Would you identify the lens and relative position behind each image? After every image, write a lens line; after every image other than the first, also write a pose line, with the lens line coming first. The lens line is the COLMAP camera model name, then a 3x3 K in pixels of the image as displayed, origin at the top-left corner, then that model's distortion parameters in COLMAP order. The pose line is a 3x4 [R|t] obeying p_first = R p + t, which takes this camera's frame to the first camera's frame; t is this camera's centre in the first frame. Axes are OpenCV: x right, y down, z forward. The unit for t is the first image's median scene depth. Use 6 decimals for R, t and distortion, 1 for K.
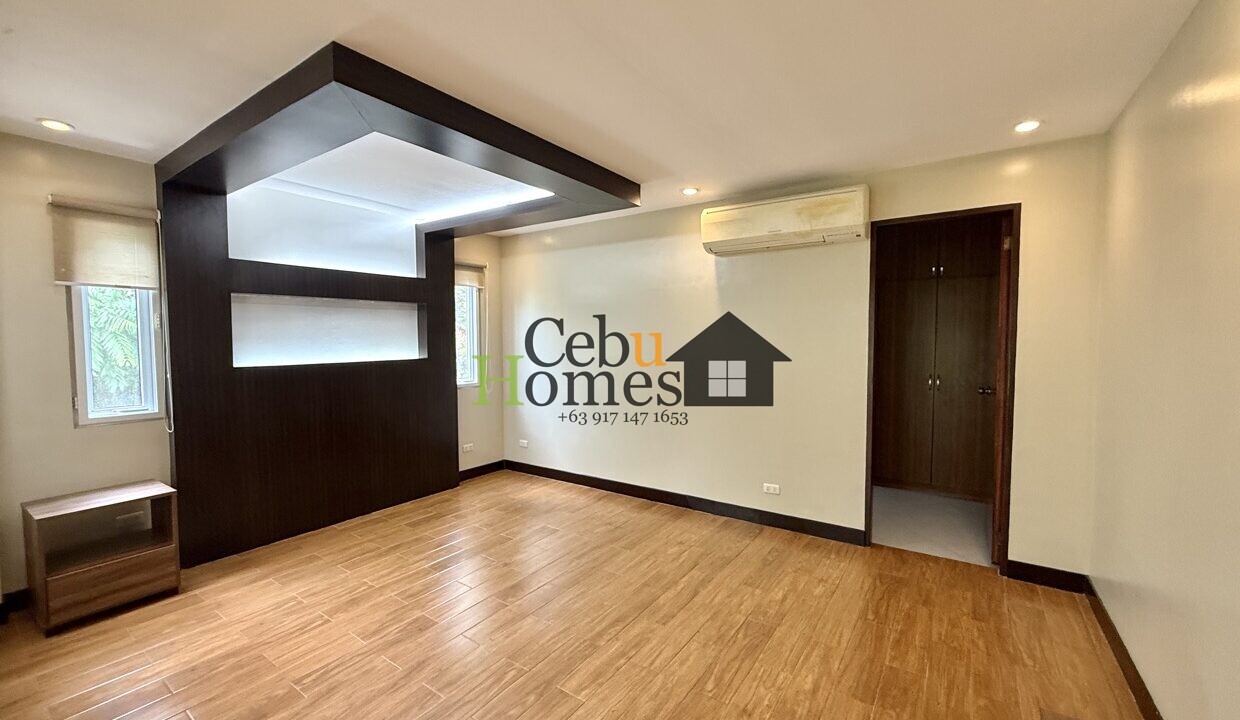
lens RADIAL K [[496.5, 0, 619.6], [0, 496.5, 360.6], [0, 0, 1]] dist [0.001756, 0.000299]
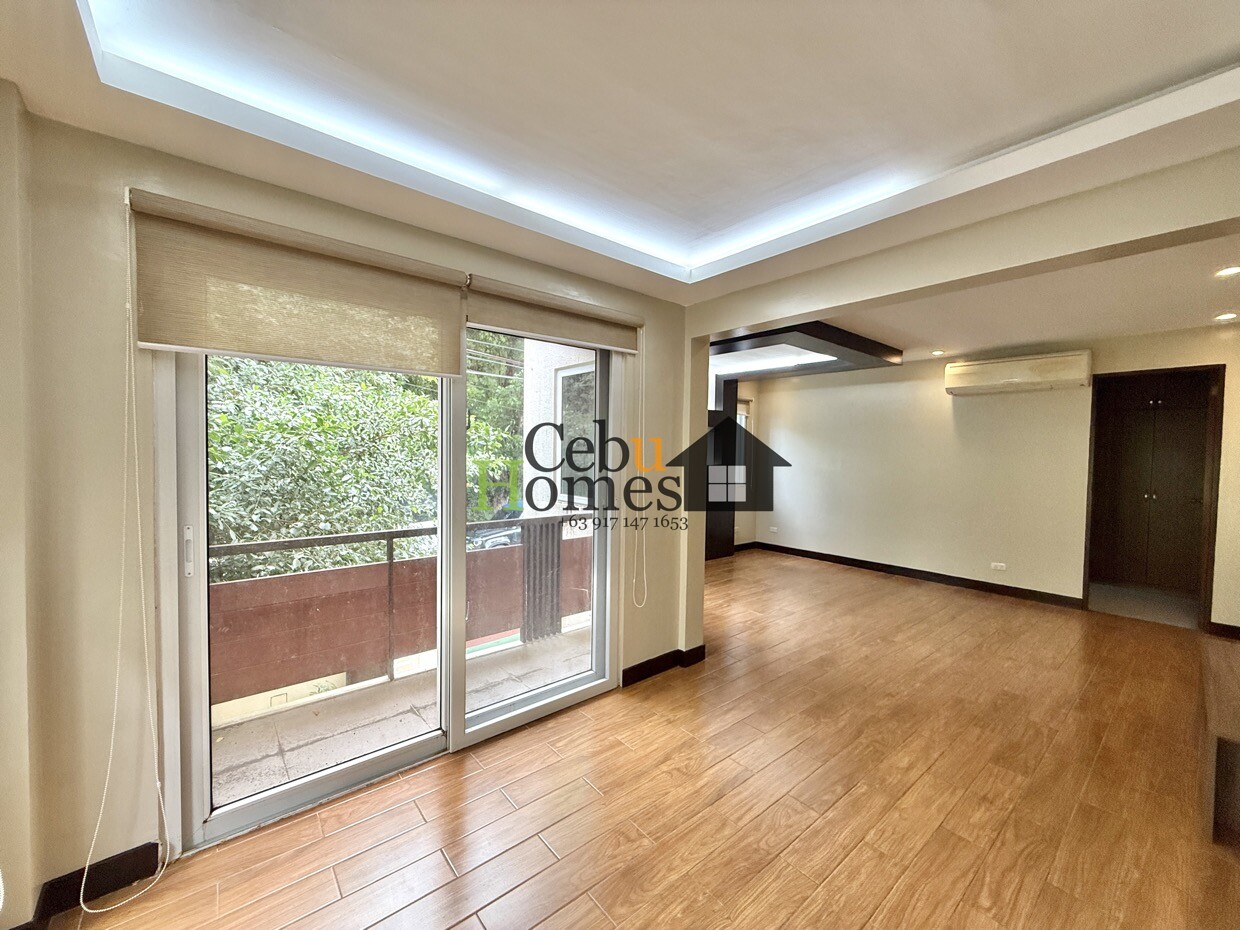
lens RADIAL K [[495.7, 0, 619.5], [0, 495.7, 465.7], [0, 0, 1]] dist [0.002238, -0.000295]
pose [[0.963786, 0.026725, -0.265334, -0.384055], [-0.030960, 0.999451, -0.011789, 0.032668], [0.264874, 0.019577, 0.964084, -0.665687]]
